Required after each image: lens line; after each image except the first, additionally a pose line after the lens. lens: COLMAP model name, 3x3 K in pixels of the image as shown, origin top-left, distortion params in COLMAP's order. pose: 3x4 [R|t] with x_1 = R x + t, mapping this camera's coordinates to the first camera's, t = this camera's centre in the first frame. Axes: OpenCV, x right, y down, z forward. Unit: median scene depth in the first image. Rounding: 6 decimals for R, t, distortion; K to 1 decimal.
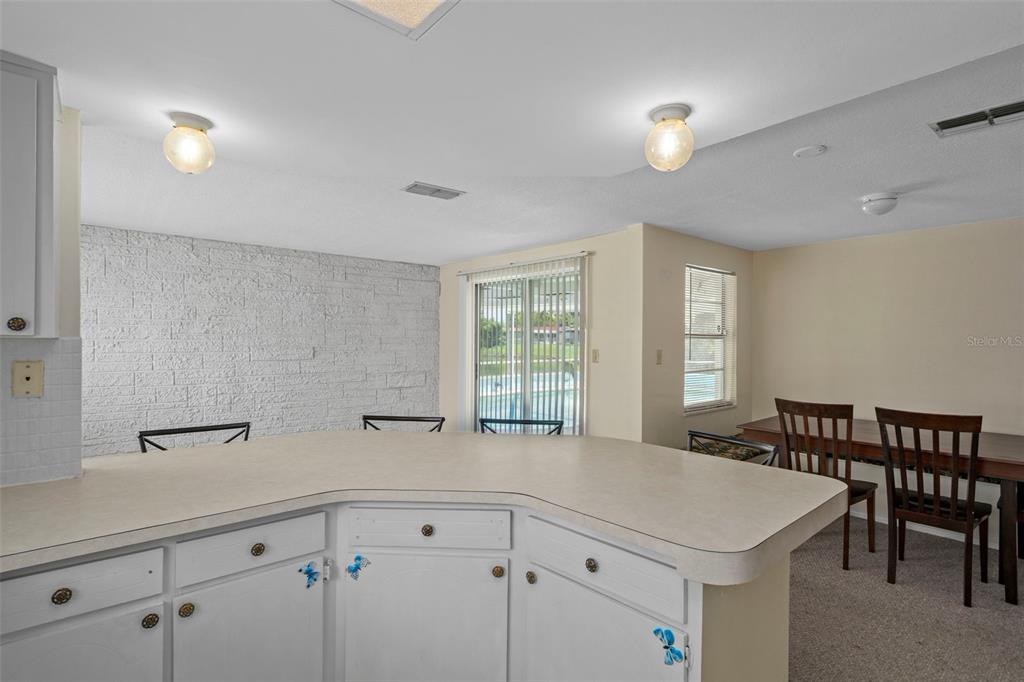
lens RADIAL K [[500.1, 0, 512.0], [0, 500.1, 341.0], [0, 0, 1]] dist [-0.001196, 0.000024]
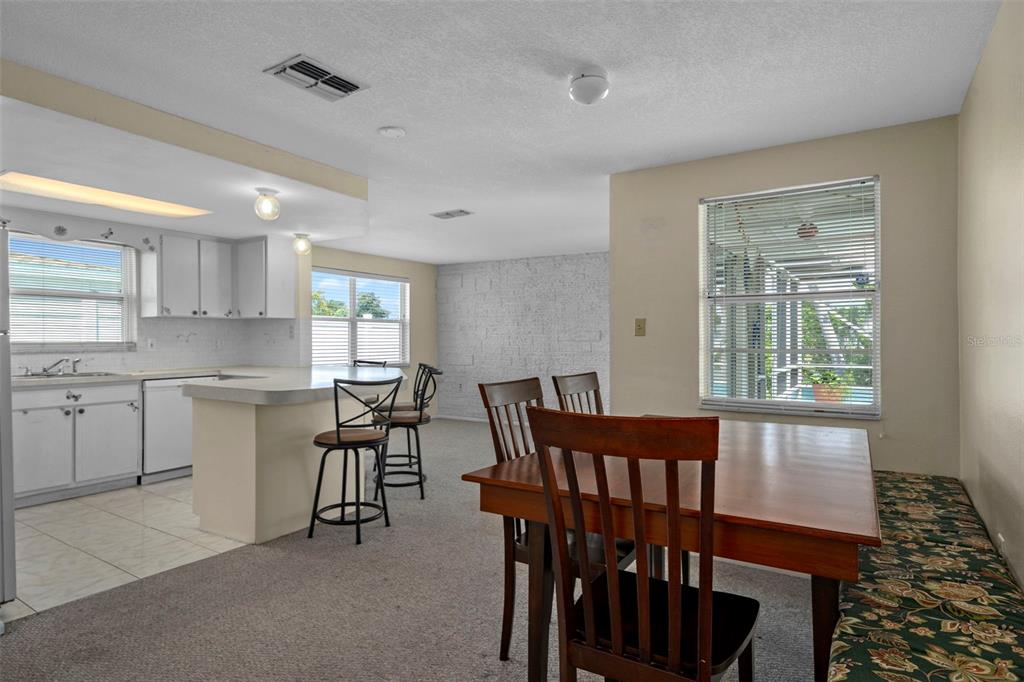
lens RADIAL K [[565.6, 0, 509.6], [0, 565.6, 346.7], [0, 0, 1]] dist [0.001142, 0.000935]
pose [[0.288900, 0.005039, -0.957346, 0.988004], [-0.002227, 0.999987, 0.004591, 0.052396], [0.957357, 0.000806, 0.288908, 0.463851]]
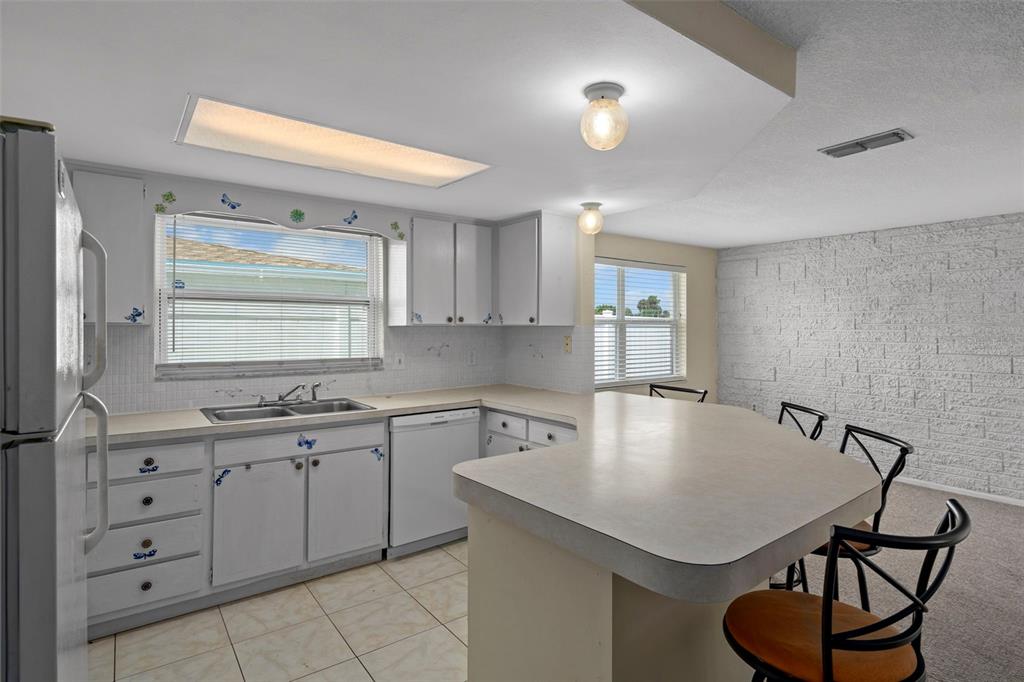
lens RADIAL K [[526.2, 0, 510.5], [0, 526.2, 336.7], [0, 0, 1]] dist [-0.000688, 0.000271]
pose [[-0.057828, 0.009370, -0.998283, 0.494075], [-0.008148, 0.999918, 0.009857, 0.007178], [0.998293, 0.008704, -0.057747, 0.321396]]
